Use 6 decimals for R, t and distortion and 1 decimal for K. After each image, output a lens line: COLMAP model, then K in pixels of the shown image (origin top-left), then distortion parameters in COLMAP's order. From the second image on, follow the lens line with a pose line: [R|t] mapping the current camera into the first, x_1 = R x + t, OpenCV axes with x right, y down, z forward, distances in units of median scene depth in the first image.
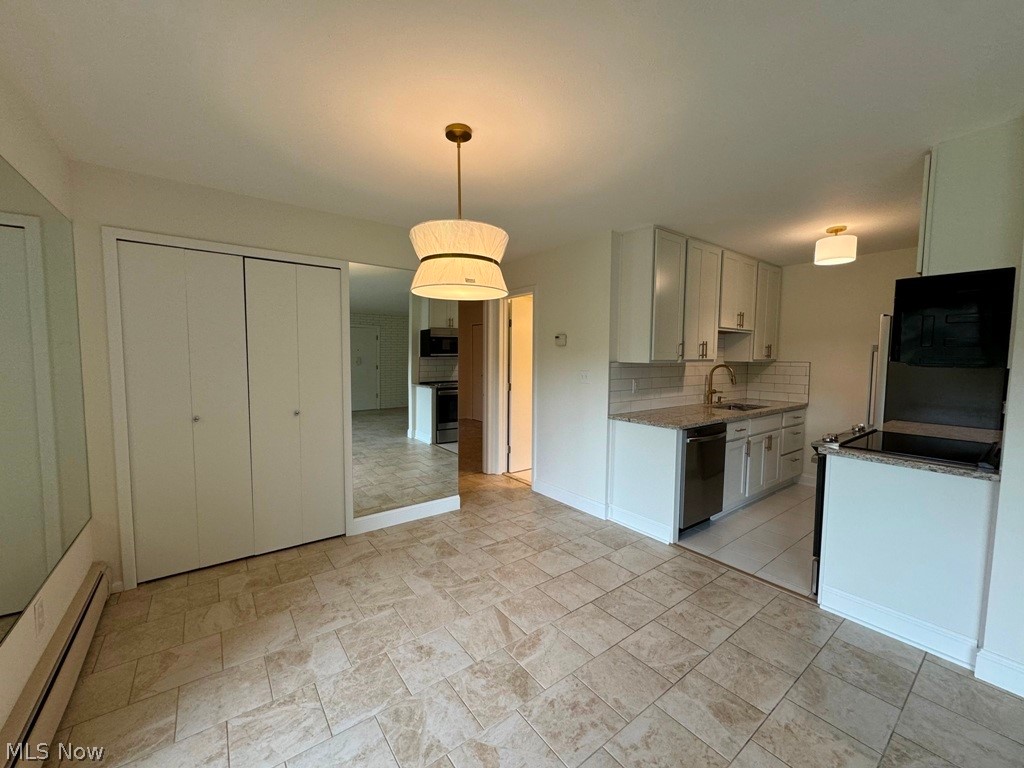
lens RADIAL K [[406.0, 0, 512.0], [0, 406.0, 384.0], [0, 0, 1]] dist [-0.003465, 0.000652]
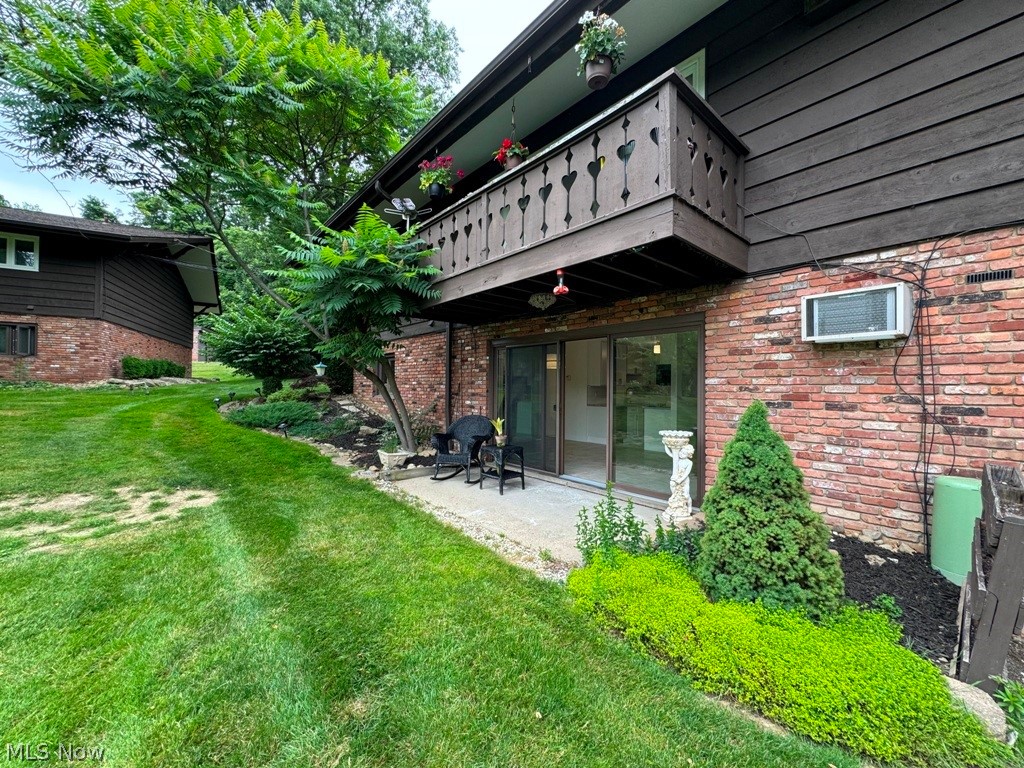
lens RADIAL K [[406.0, 0, 512.0], [0, 406.0, 384.0], [0, 0, 1]] dist [-0.003465, 0.000652]
pose [[0.996436, -0.011809, 0.083525, -0.462292], [0.018105, 0.997017, -0.075024, 0.118452], [-0.082389, 0.076269, 0.993678, -1.572052]]
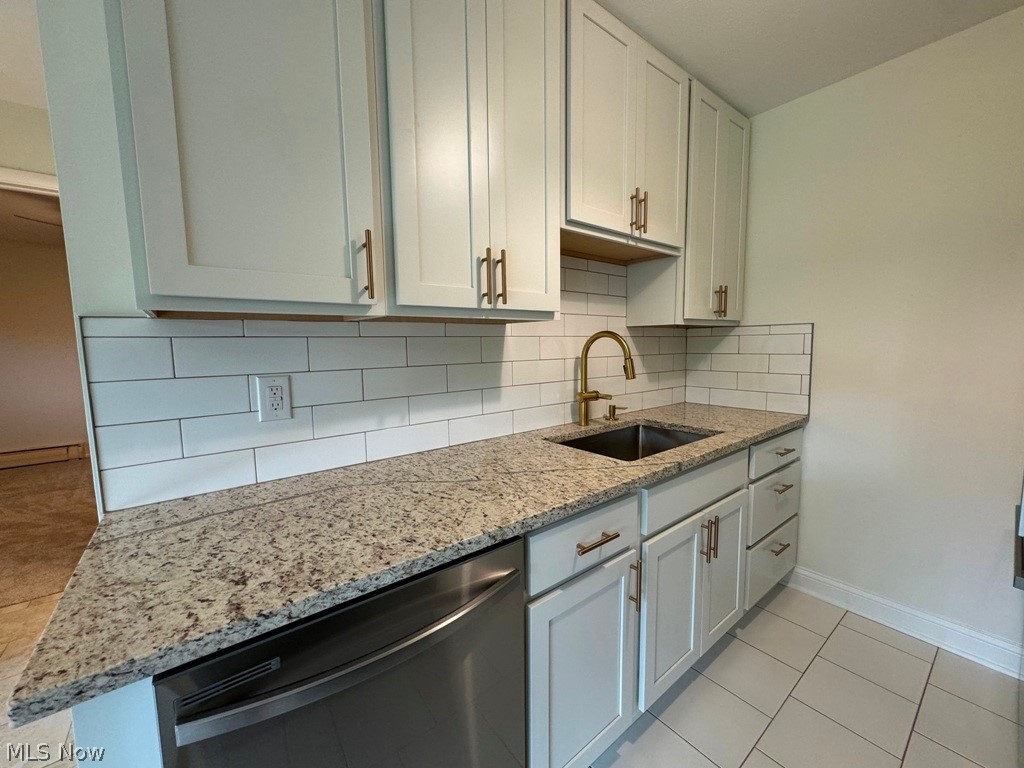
lens RADIAL K [[406.0, 0, 512.0], [0, 406.0, 384.0], [0, 0, 1]] dist [-0.003465, 0.000652]
pose [[0.999422, -0.024480, 0.023585, 0.412206], [0.023731, 0.999220, 0.031555, -0.009662], [-0.024339, -0.030977, 0.999224, 0.589095]]
